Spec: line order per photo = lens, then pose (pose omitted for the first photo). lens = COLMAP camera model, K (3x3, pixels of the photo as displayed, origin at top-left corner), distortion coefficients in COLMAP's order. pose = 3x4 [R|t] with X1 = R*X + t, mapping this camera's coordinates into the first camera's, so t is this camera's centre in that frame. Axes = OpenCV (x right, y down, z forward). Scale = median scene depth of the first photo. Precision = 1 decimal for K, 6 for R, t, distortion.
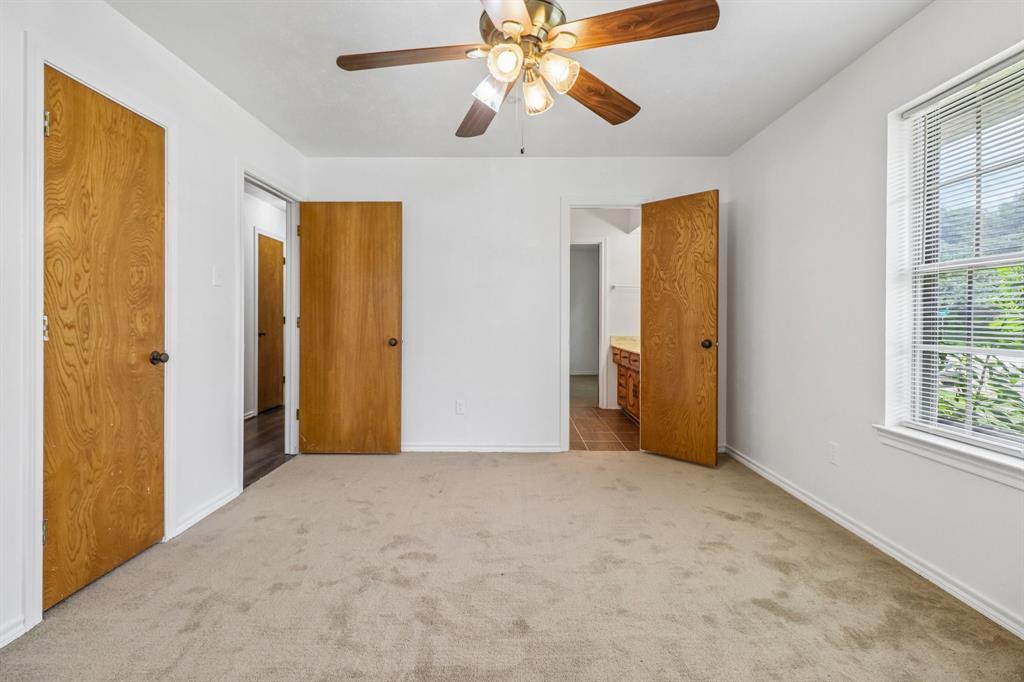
lens RADIAL K [[470.4, 0, 509.3], [0, 470.4, 322.1], [0, 0, 1]] dist [0.021406, -0.016595]
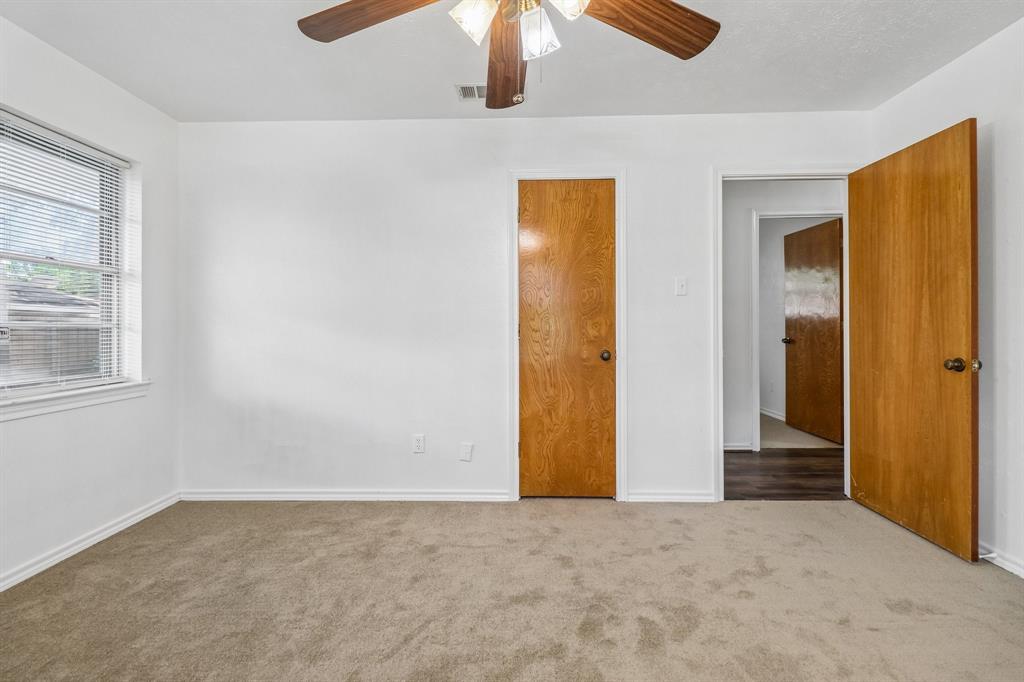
lens RADIAL K [[470.4, 0, 509.3], [0, 470.4, 322.1], [0, 0, 1]] dist [0.021406, -0.016595]
pose [[-0.016646, -0.011671, -0.999793, 0.601301], [-0.003332, 0.999927, -0.011617, -0.001462], [0.999856, 0.003138, -0.016683, 0.794908]]
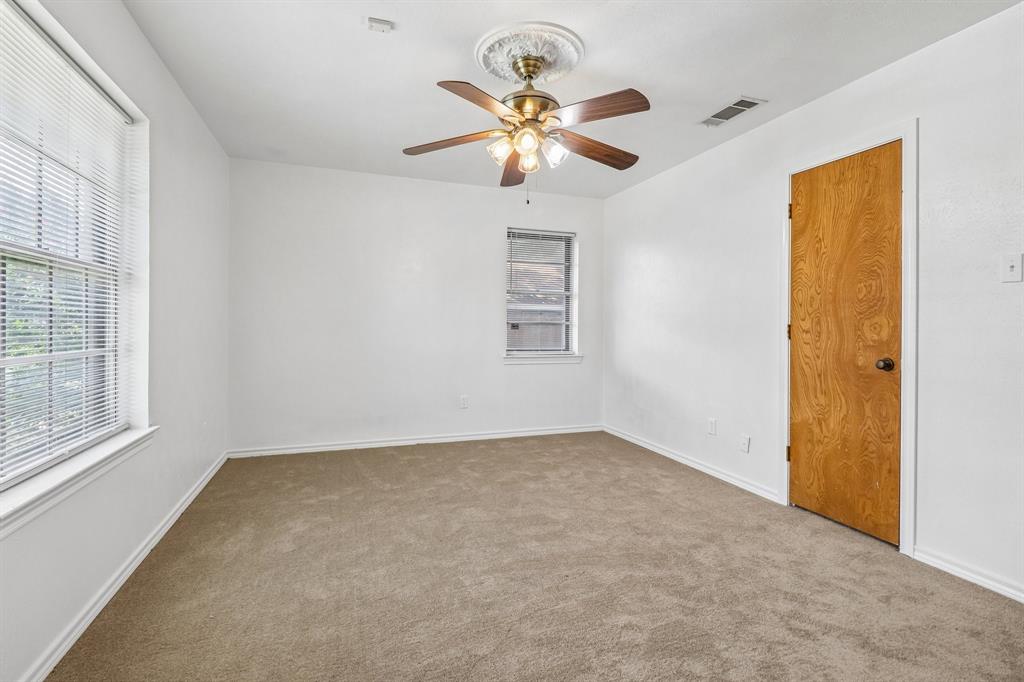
lens RADIAL K [[470.4, 0, 509.3], [0, 470.4, 322.1], [0, 0, 1]] dist [0.021406, -0.016595]
pose [[-0.939656, -0.015234, -0.341781, 0.424602], [-0.016231, 0.999868, 0.000058, -0.005434], [0.341735, 0.005602, -0.939780, 1.795793]]
